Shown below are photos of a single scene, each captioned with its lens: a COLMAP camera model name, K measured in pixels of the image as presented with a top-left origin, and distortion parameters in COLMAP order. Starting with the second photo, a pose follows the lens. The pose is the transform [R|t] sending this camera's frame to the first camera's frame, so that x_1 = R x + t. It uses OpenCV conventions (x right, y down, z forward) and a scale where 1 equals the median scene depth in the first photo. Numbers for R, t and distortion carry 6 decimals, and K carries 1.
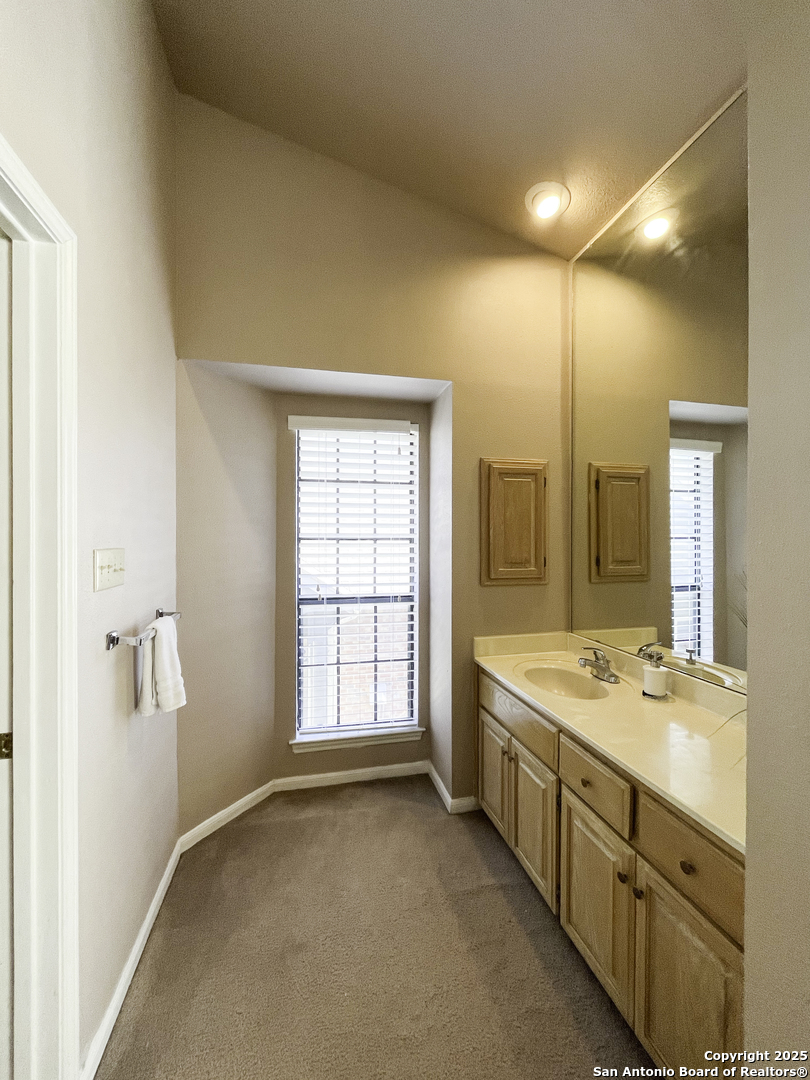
lens RADIAL K [[434.6, 0, 405.0], [0, 434.6, 540.0], [0, 0, 1]] dist [-0.002848, -0.000360]
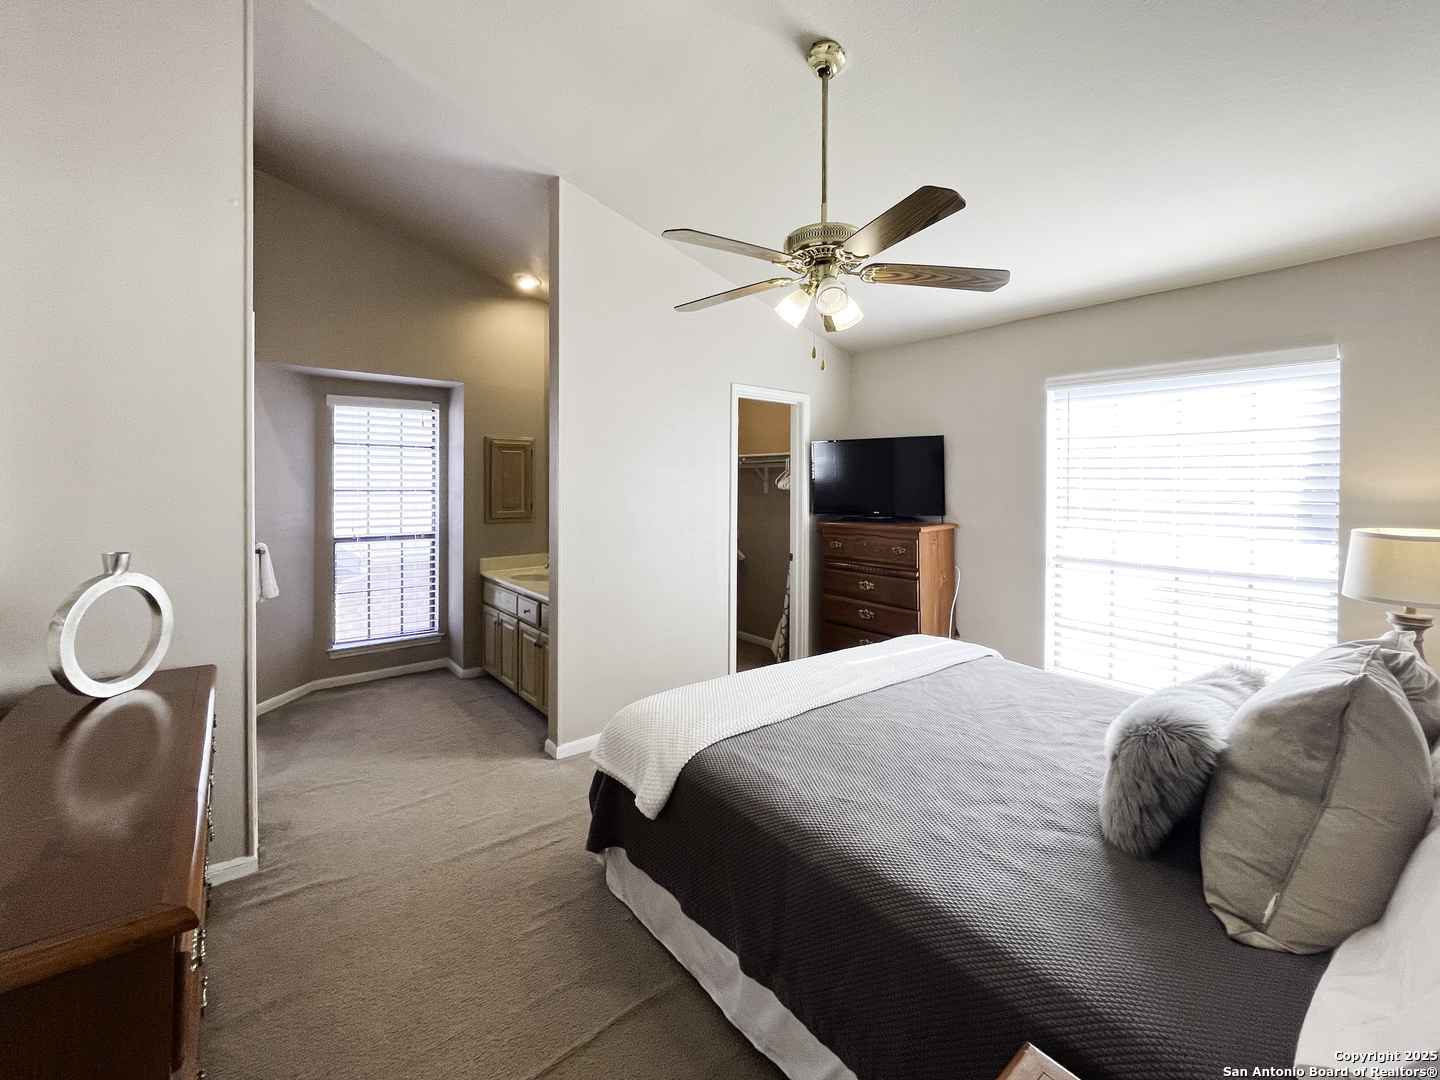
lens RADIAL K [[605.3, 0, 720.7], [0, 605.3, 485.4], [0, 0, 1]] dist [0.000736, 0.000018]
pose [[0.899690, 0.001402, 0.436527, -0.002074], [-0.002466, 0.999995, 0.001872, -0.024792], [-0.436523, -0.002761, 0.899689, -1.051604]]
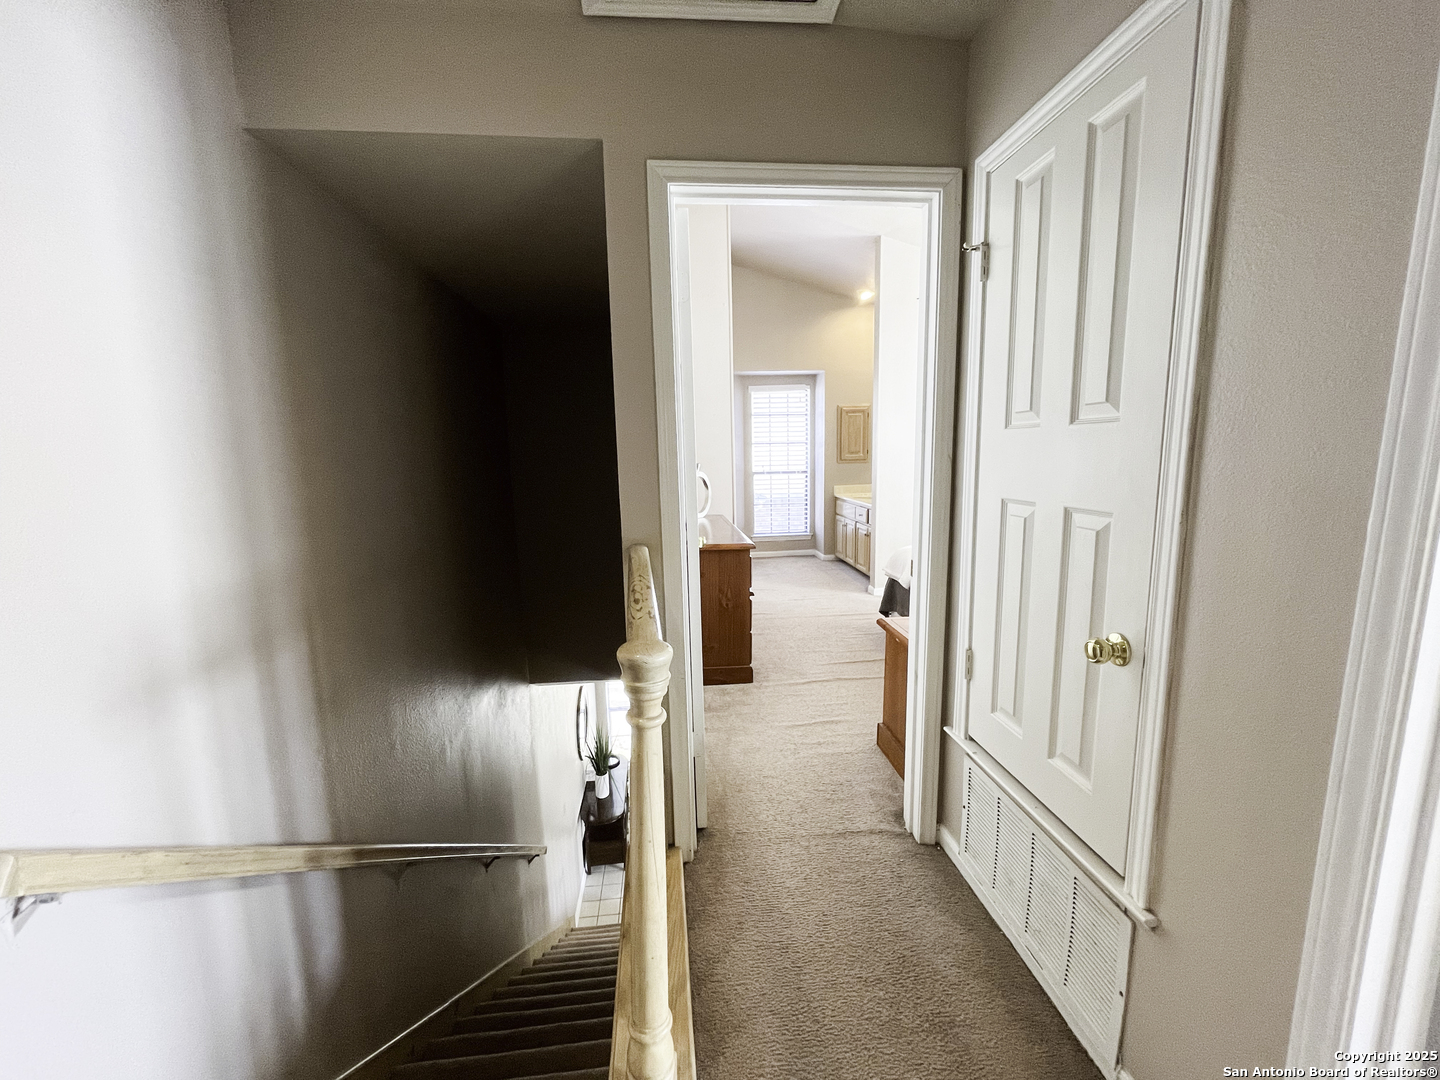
lens RADIAL K [[579.4, 0, 736.5], [0, 579.4, 540.9], [0, 0, 1]] dist [-0.002848, -0.000360]
pose [[0.994611, -0.002928, -0.103633, -0.032344], [0.018635, 0.988369, 0.150930, 0.036862], [0.101986, -0.152048, 0.983097, -1.836443]]
